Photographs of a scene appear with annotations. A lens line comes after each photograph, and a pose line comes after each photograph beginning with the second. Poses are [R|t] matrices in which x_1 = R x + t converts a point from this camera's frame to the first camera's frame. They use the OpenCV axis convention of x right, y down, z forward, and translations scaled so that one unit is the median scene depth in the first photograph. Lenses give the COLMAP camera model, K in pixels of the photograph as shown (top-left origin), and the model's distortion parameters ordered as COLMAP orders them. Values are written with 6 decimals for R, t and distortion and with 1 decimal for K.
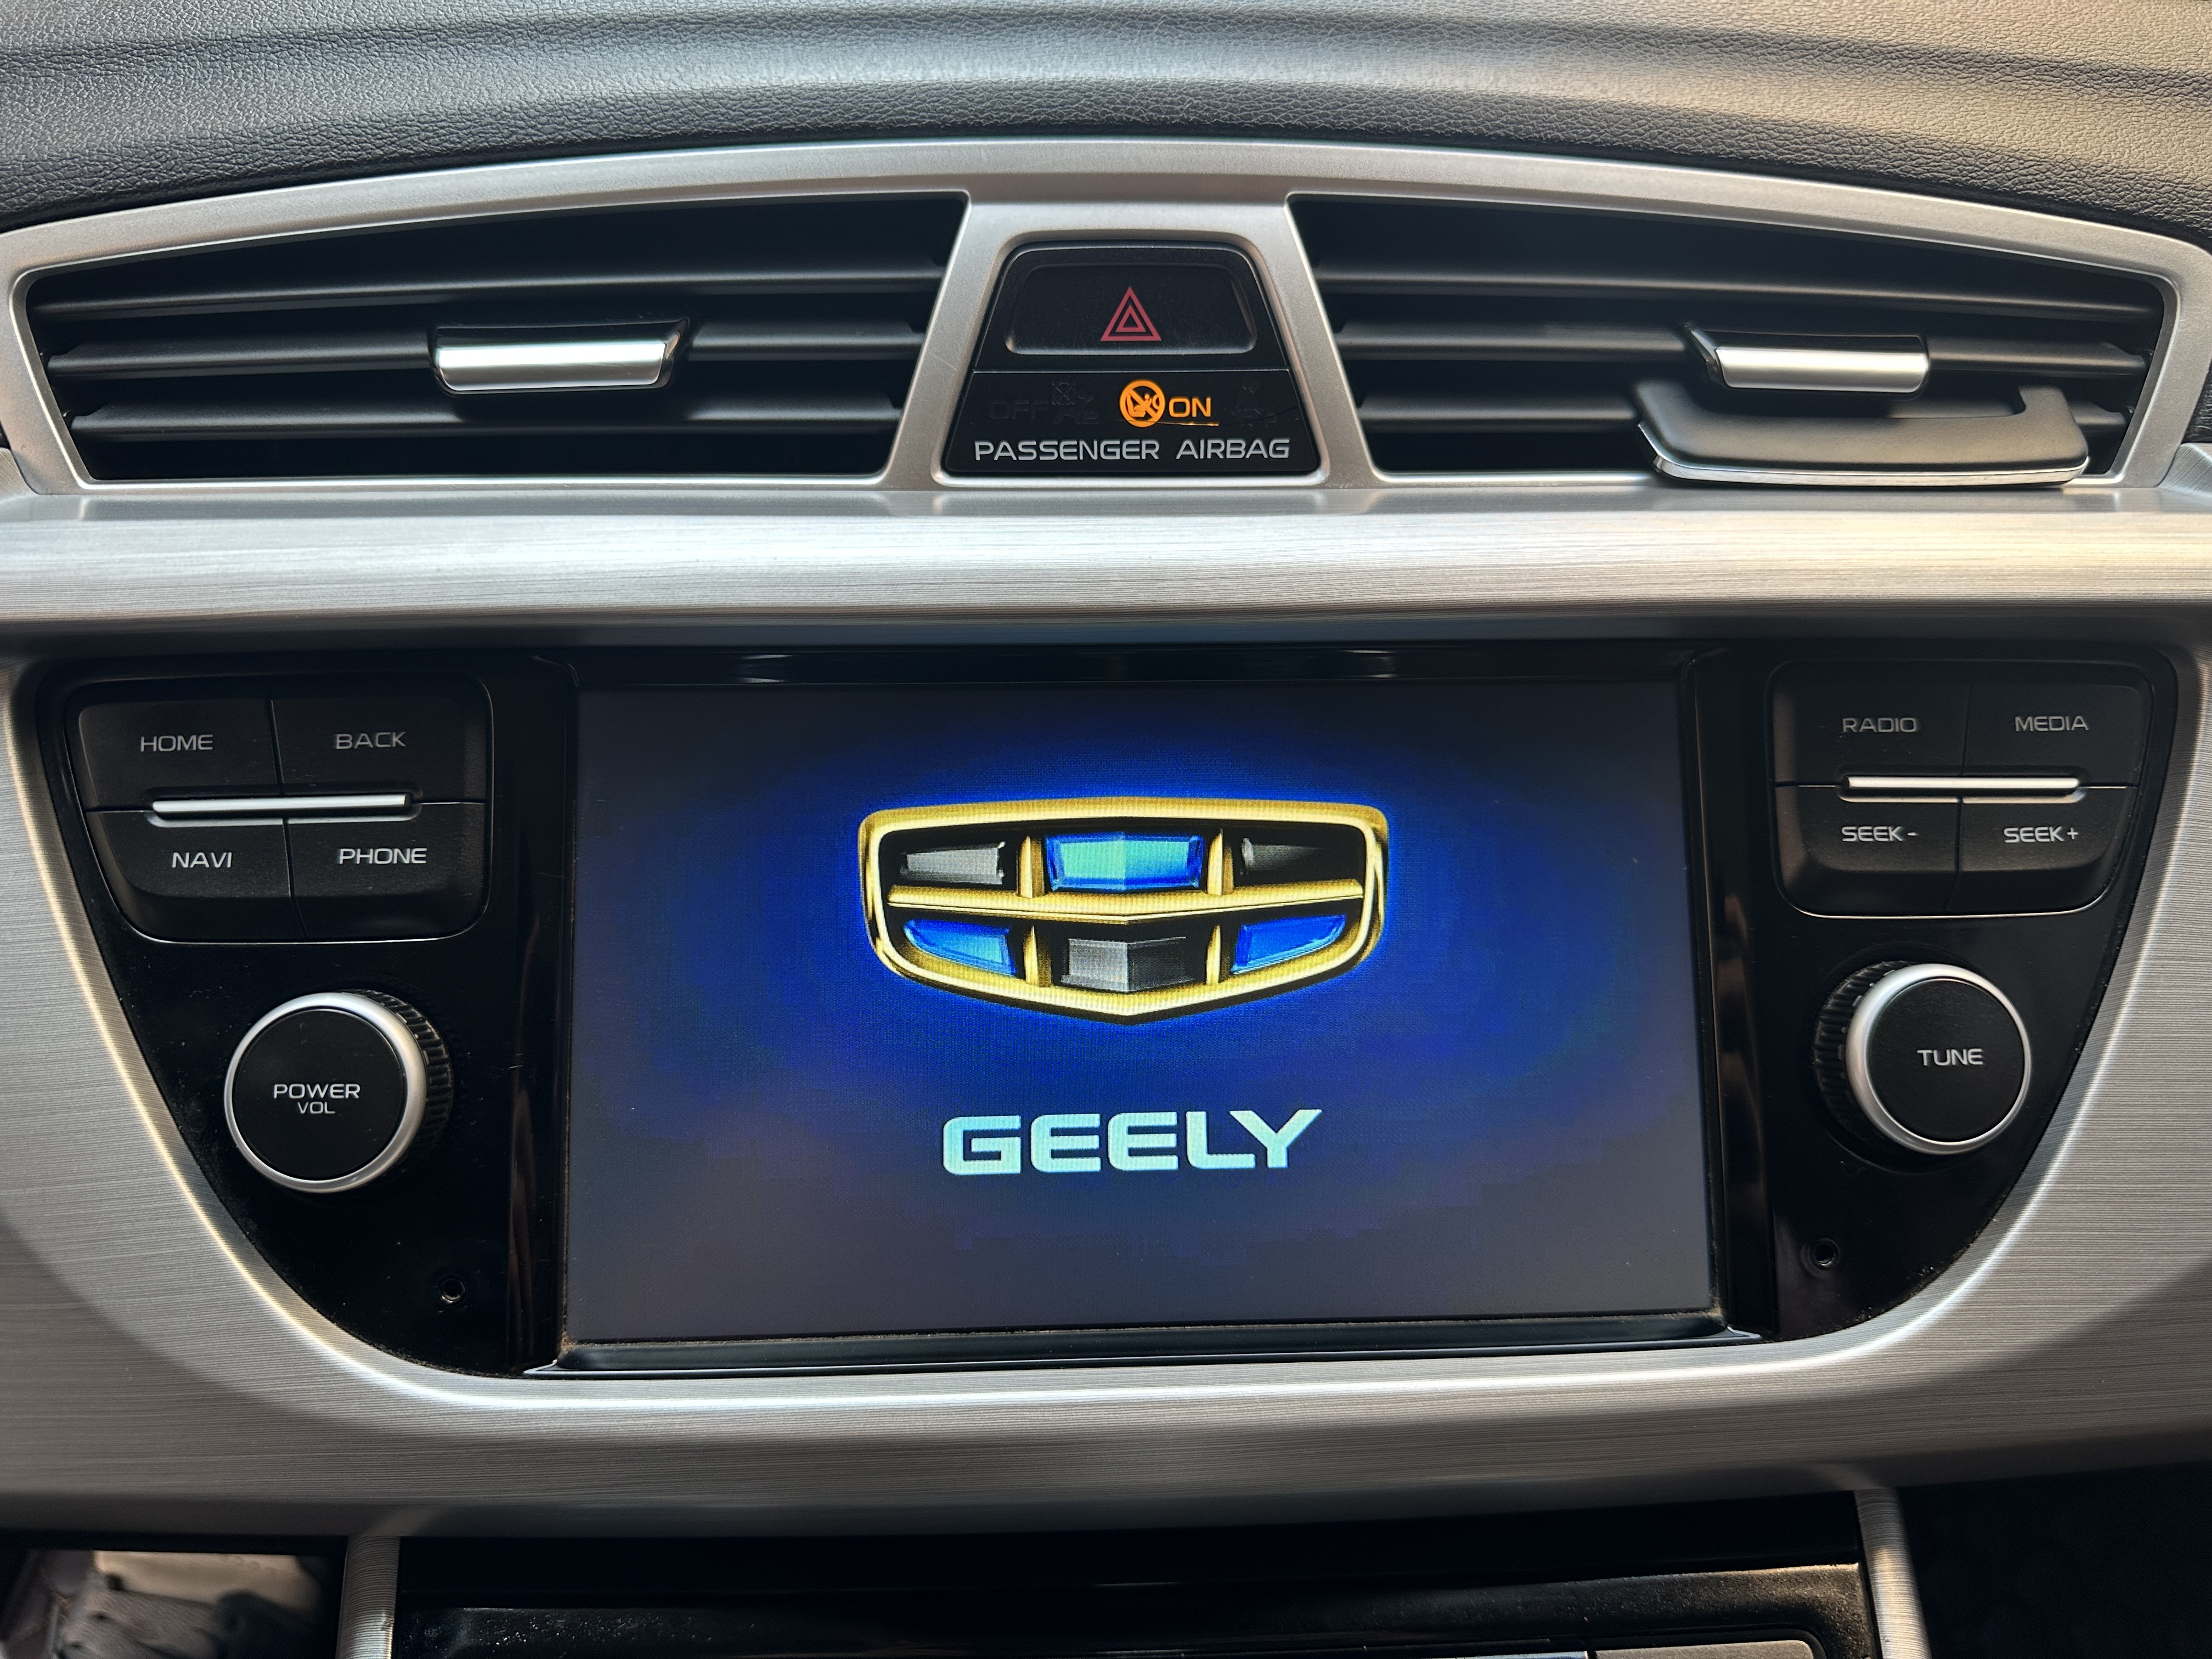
lens RADIAL K [[1550.9, 0, 1129.6], [0, 1550.9, 837.3], [0, 0, 1]] dist [0.029634, -0.033562]
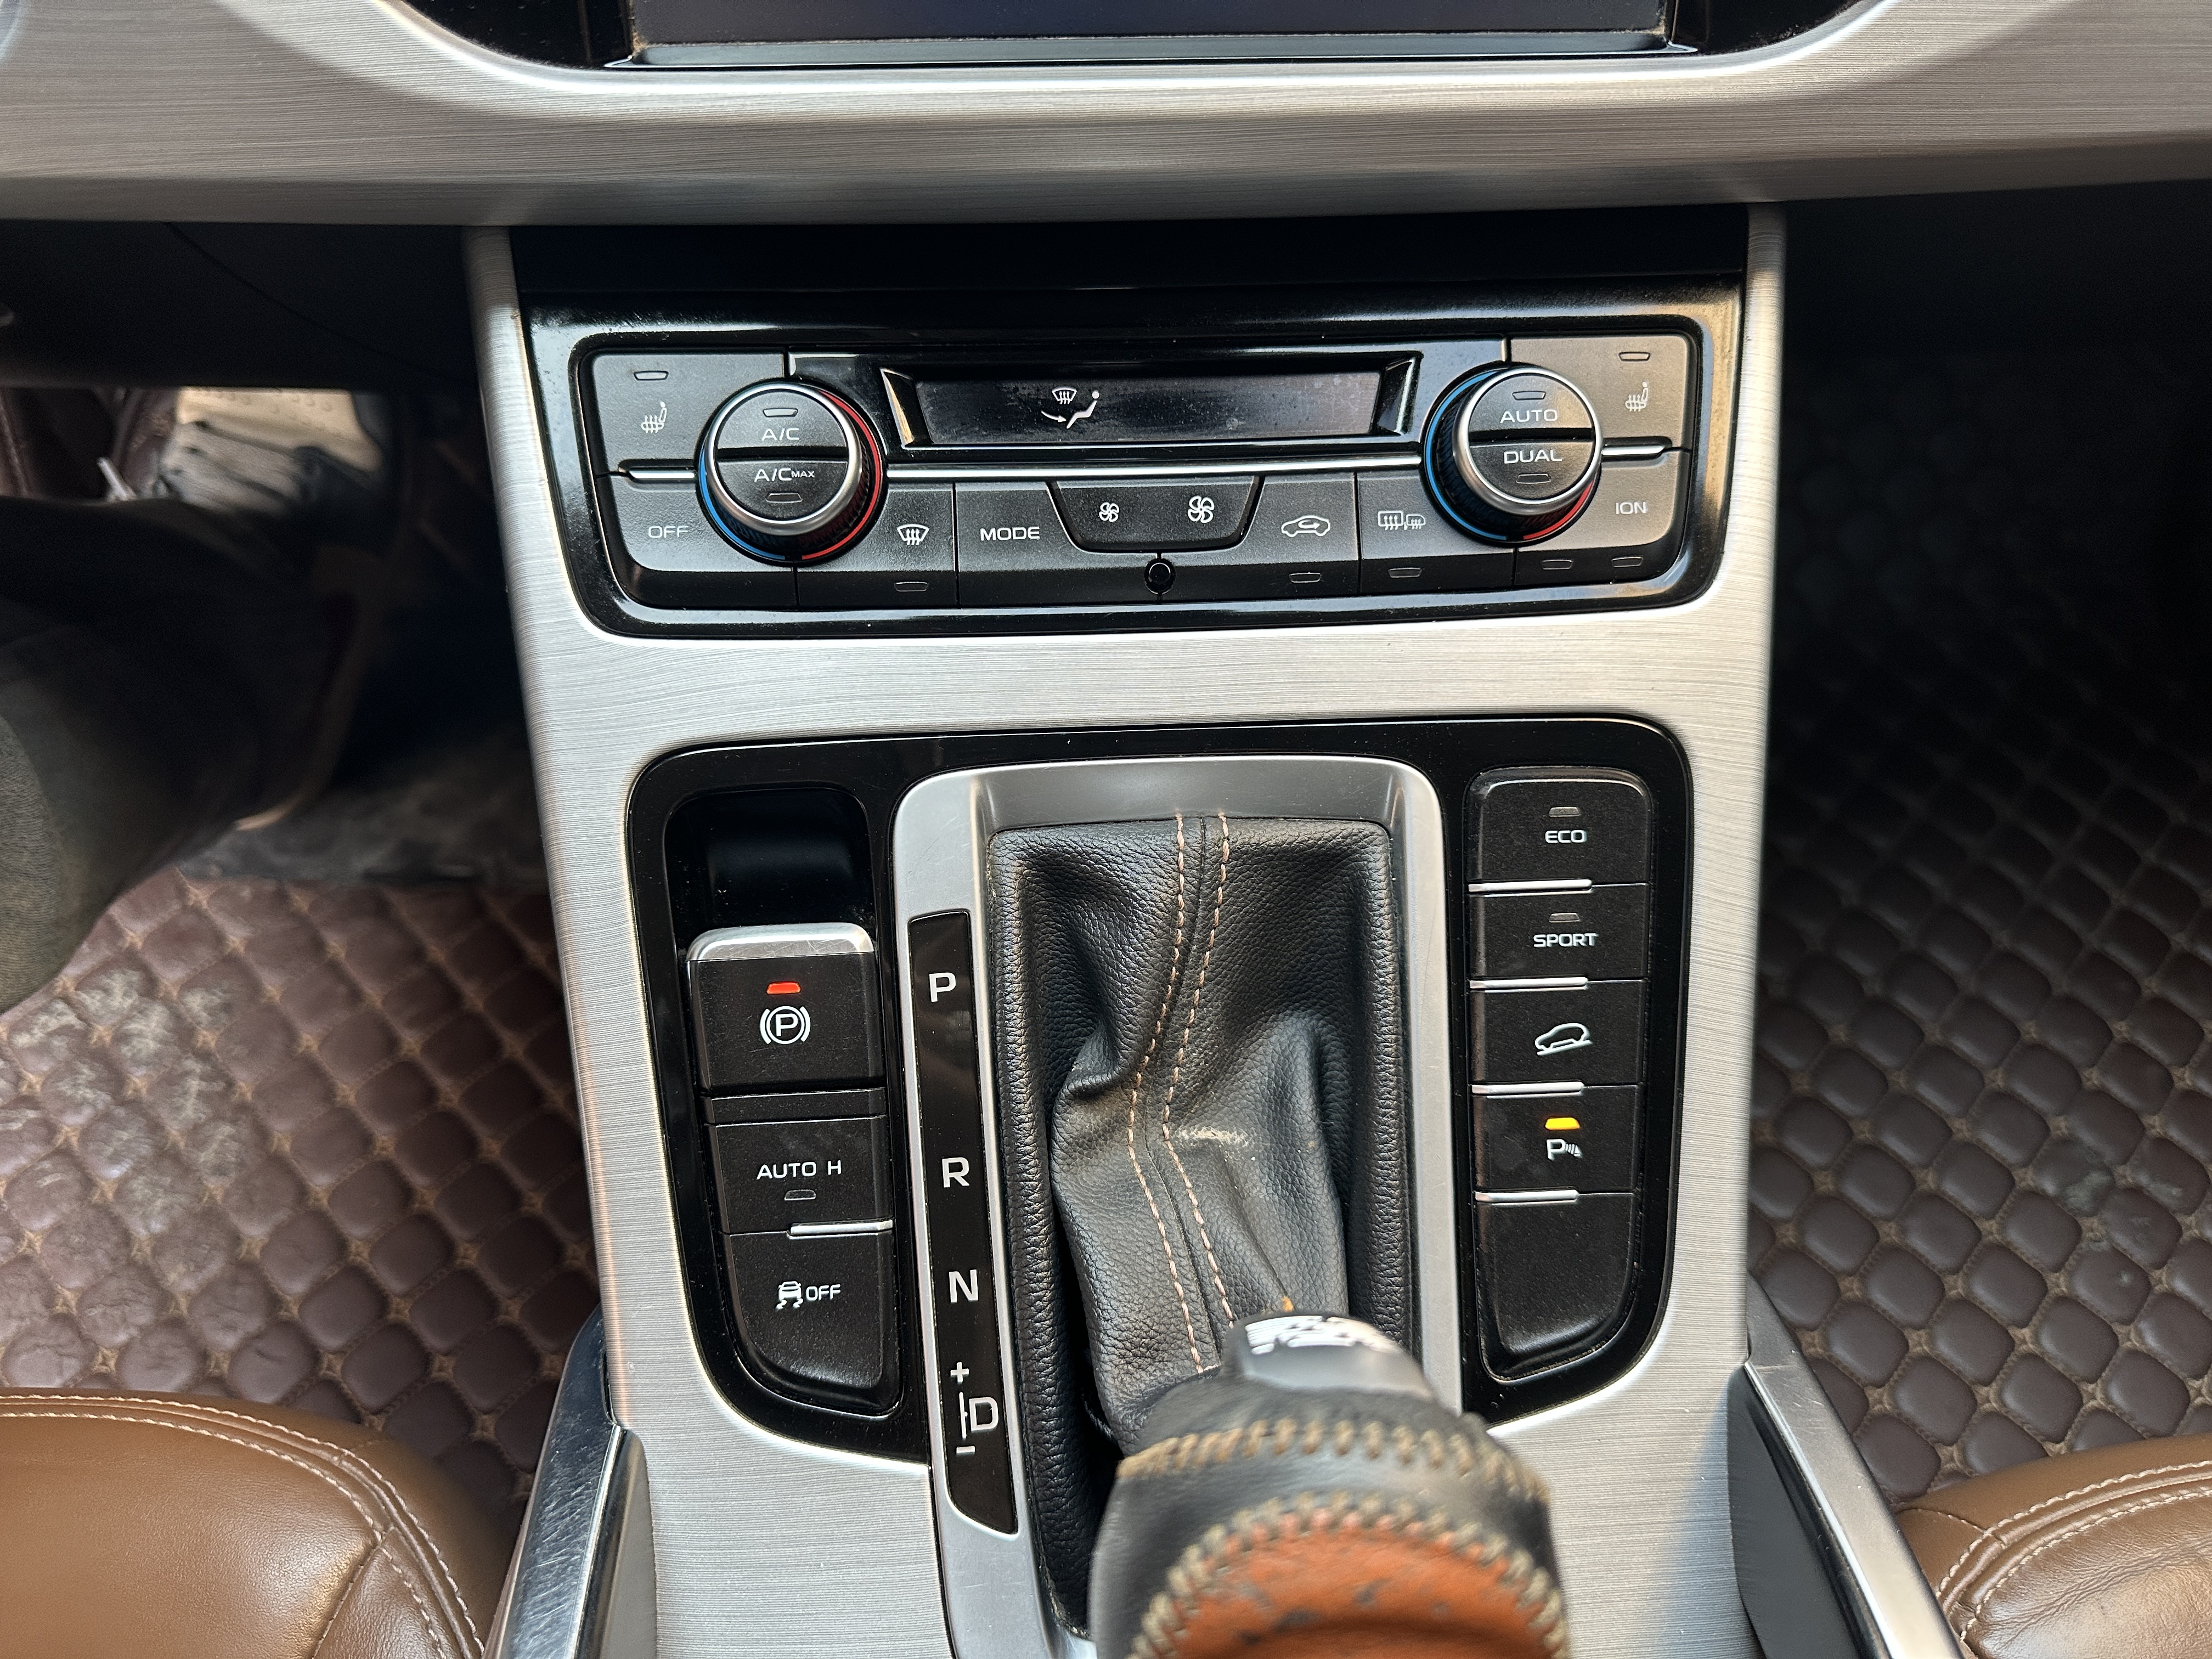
lens RADIAL K [[1648.0, 0, 1106.4], [0, 1648.0, 845.0], [0, 0, 1]] dist [-0.001326, -0.000779]
pose [[0.999780, -0.000406, 0.020984, -0.043710], [-0.010959, 0.842570, 0.538476, 0.152957], [-0.017899, -0.538587, 0.842380, -0.282832]]
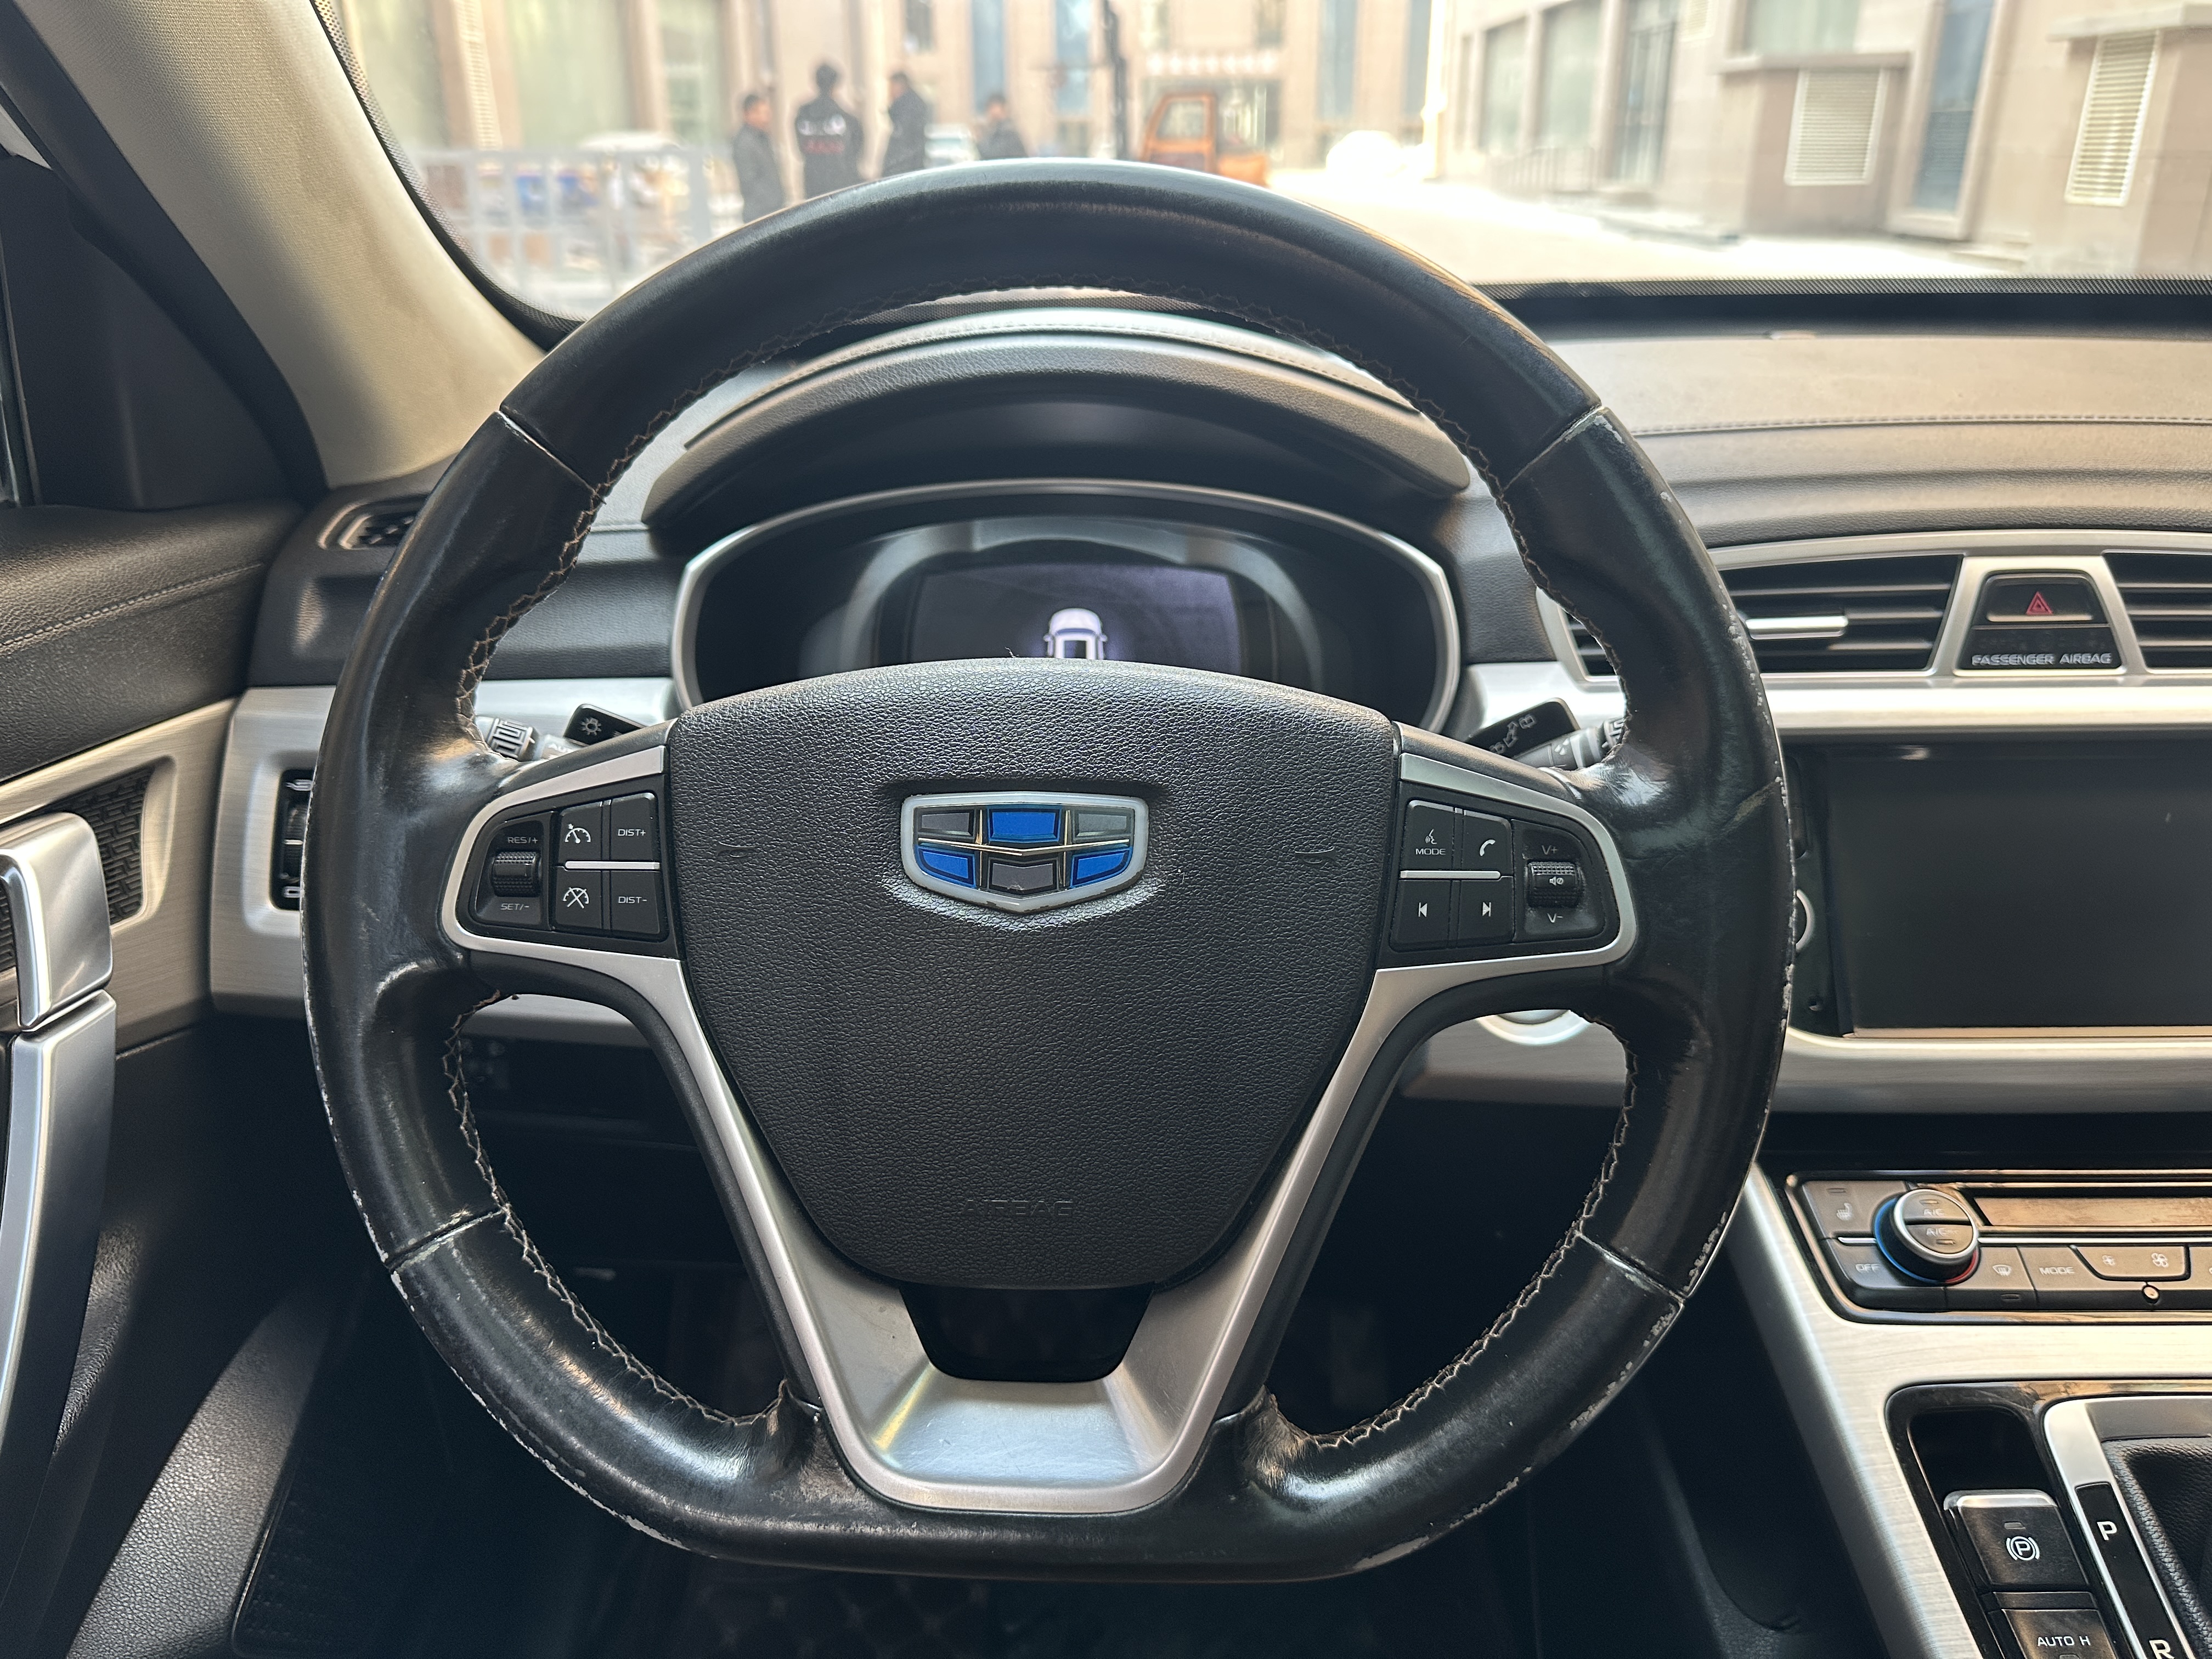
lens RADIAL K [[1550.9, 0, 1119.6], [0, 1550.9, 839.1], [0, 0, 1]] dist [0.029634, -0.033562]
pose [[0.998027, 0.001253, -0.062775, -1.223468], [-0.008805, 0.992714, -0.120173, 0.308318], [0.062167, 0.120489, 0.990766, -1.359765]]
